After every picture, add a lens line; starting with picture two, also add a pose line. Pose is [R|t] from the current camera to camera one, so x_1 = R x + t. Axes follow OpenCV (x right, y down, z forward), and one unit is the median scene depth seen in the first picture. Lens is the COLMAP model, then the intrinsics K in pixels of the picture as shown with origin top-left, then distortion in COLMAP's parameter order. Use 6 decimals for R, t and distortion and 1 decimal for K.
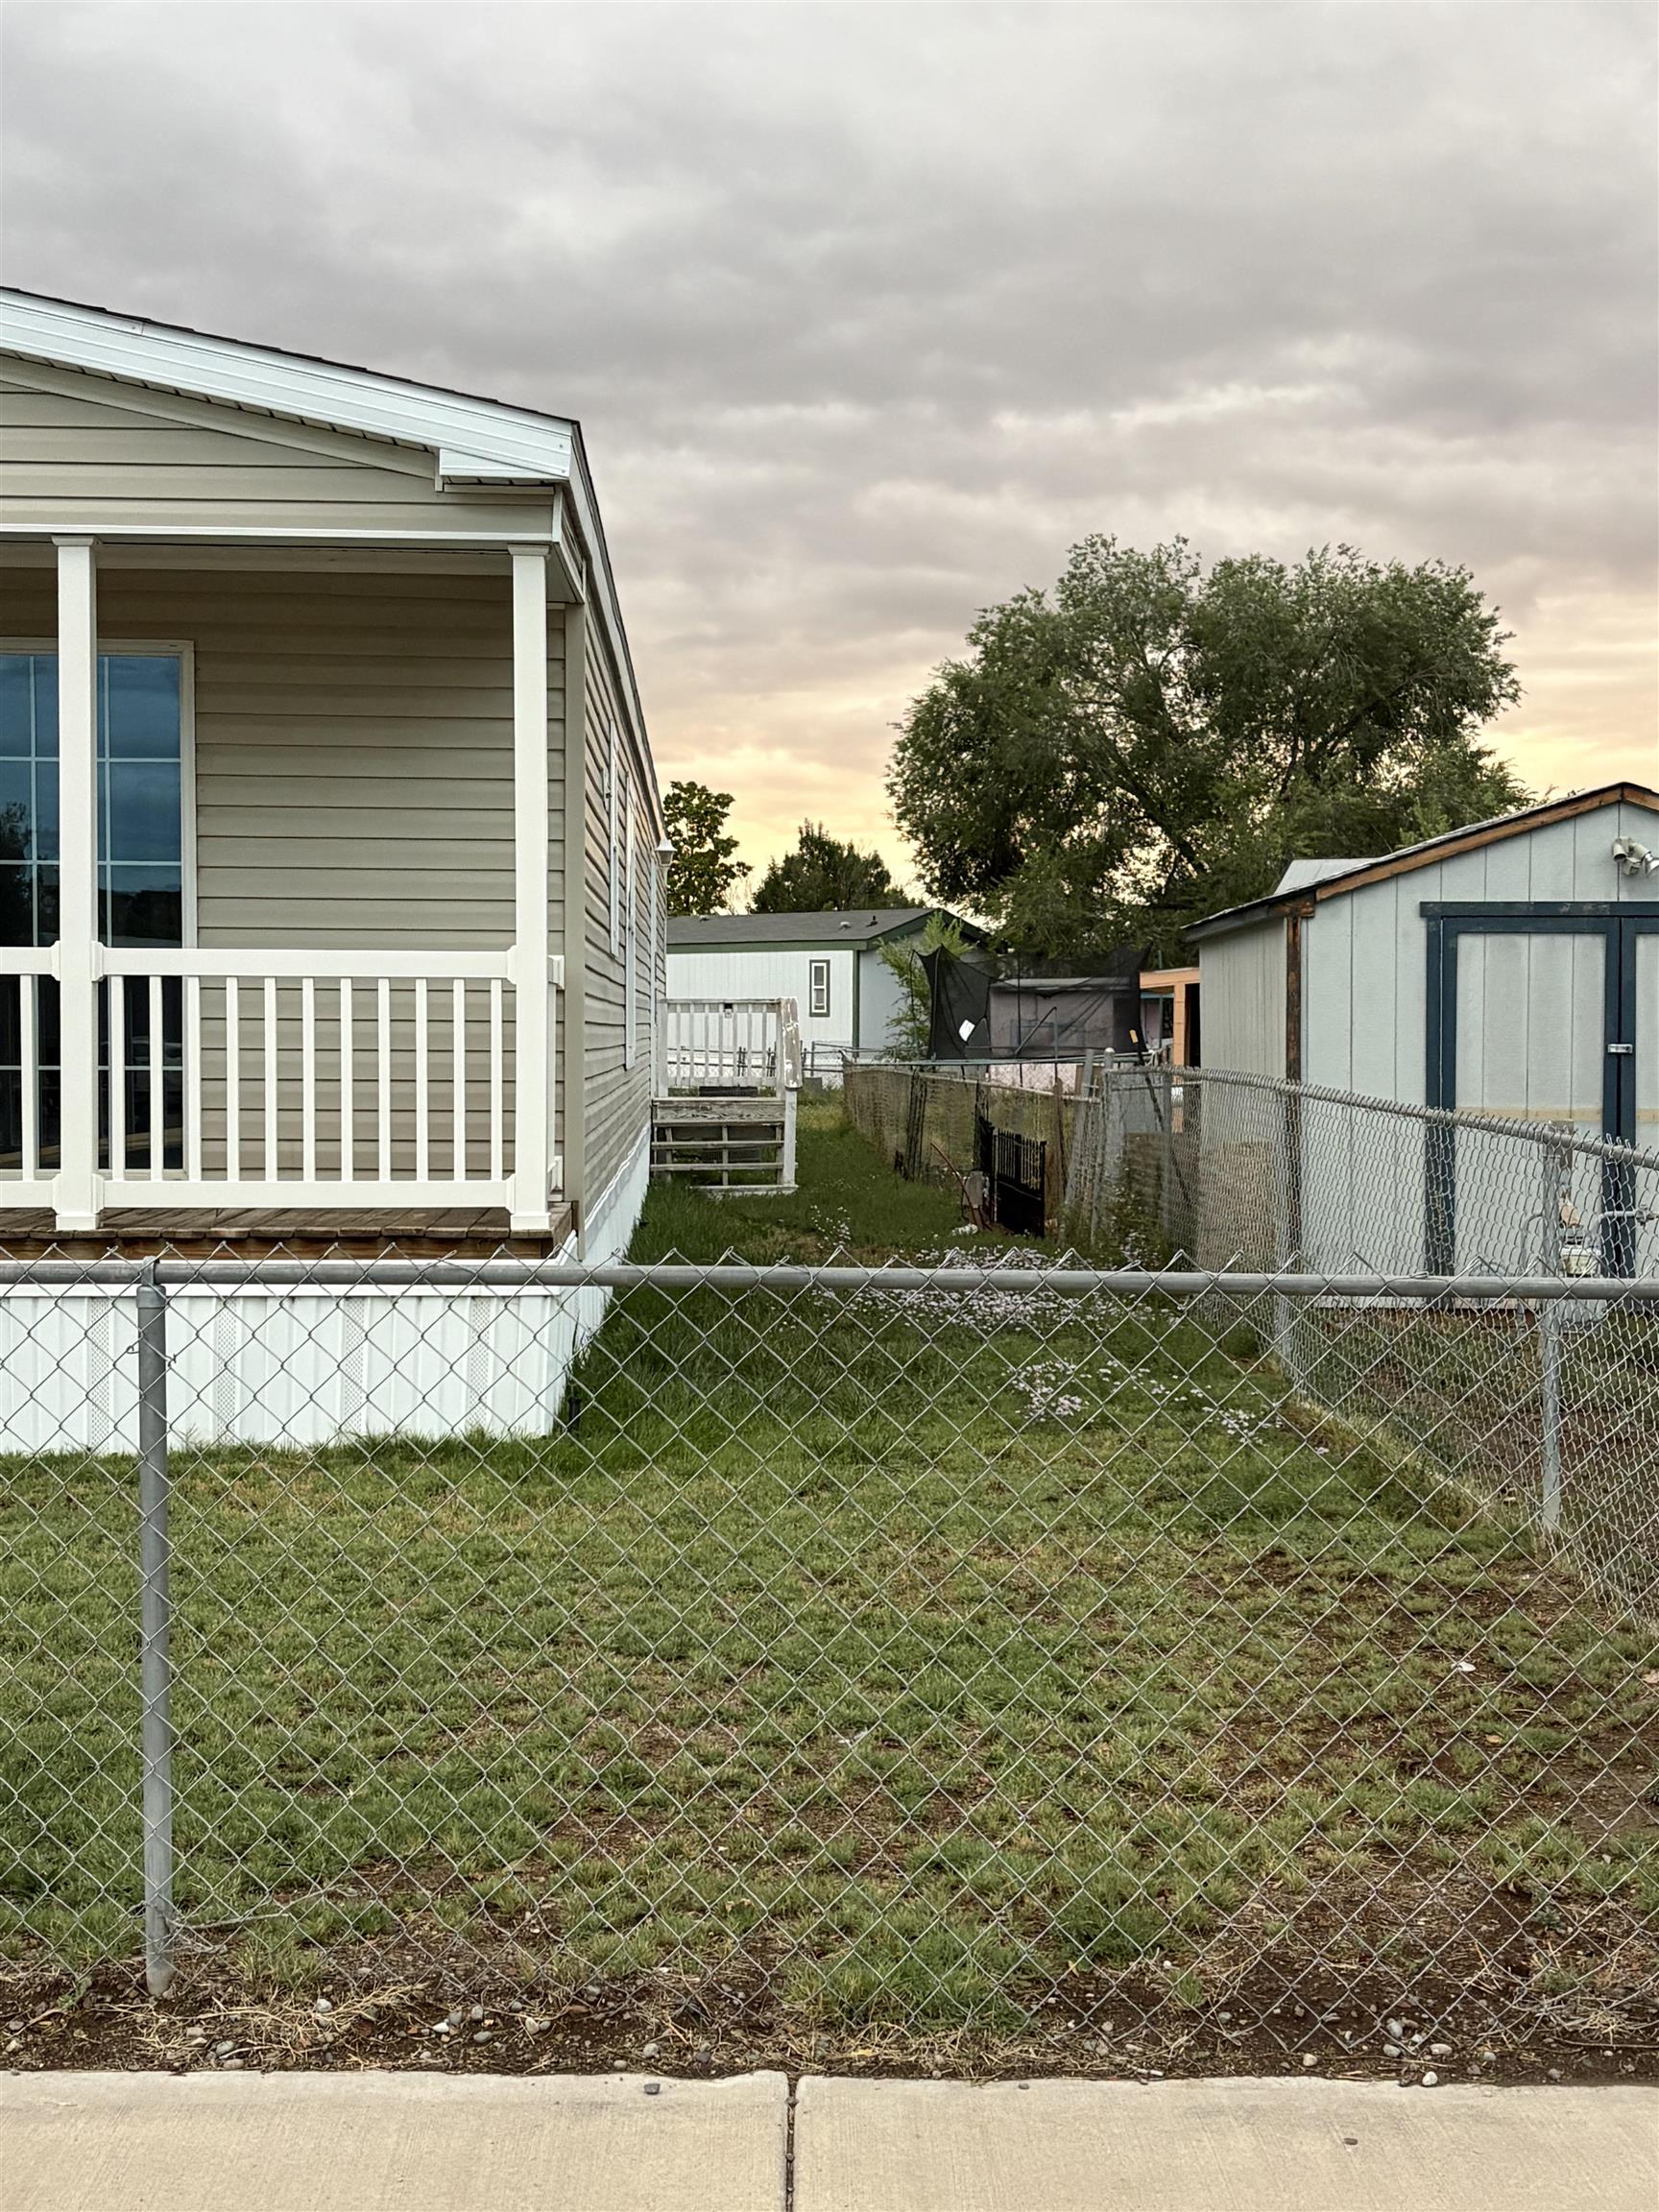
lens RADIAL K [[2786.0, 0, 829.5], [0, 2786.0, 1106.0], [0, 0, 1]] dist [0.544708, -0.035781]
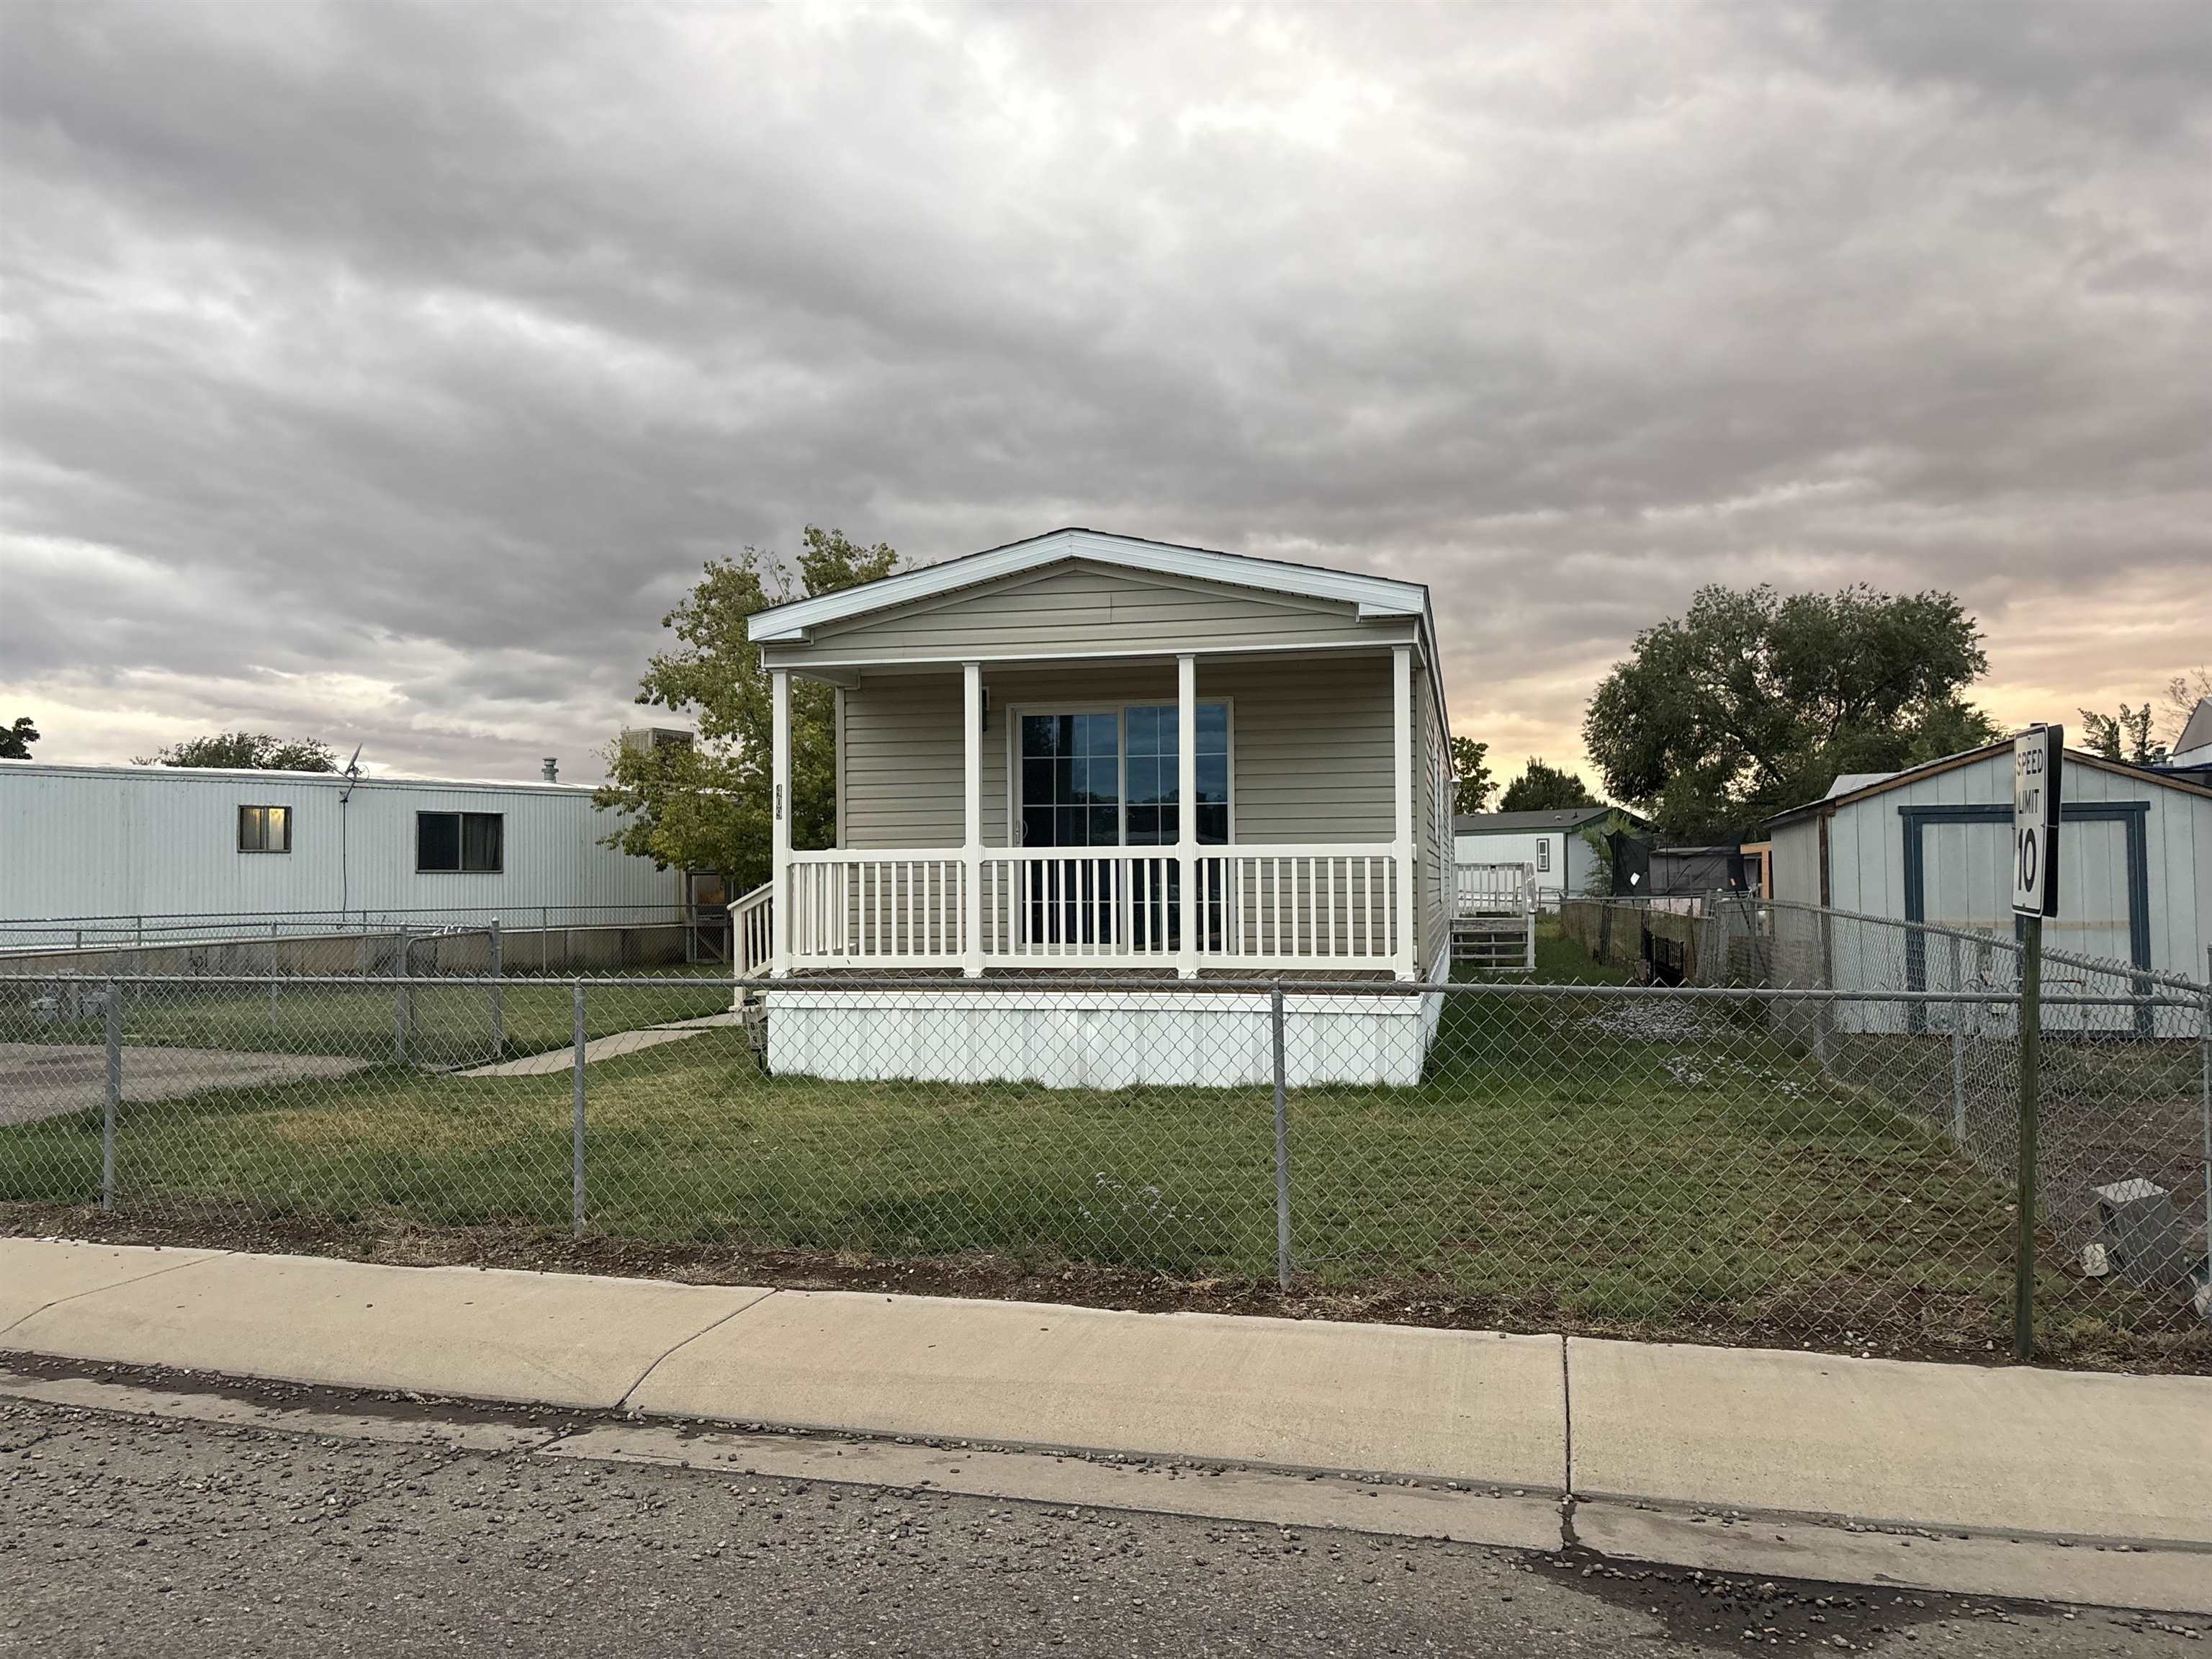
lens RADIAL K [[1669.7, 0, 1106.0], [0, 1669.7, 829.5], [0, 0, 1]] dist [0.041152, -0.003133]
pose [[0.967338, -0.018638, -0.252805, -0.005817], [0.003818, 0.998252, -0.058986, 0.002786], [0.253462, 0.056094, 0.965718, -0.111488]]
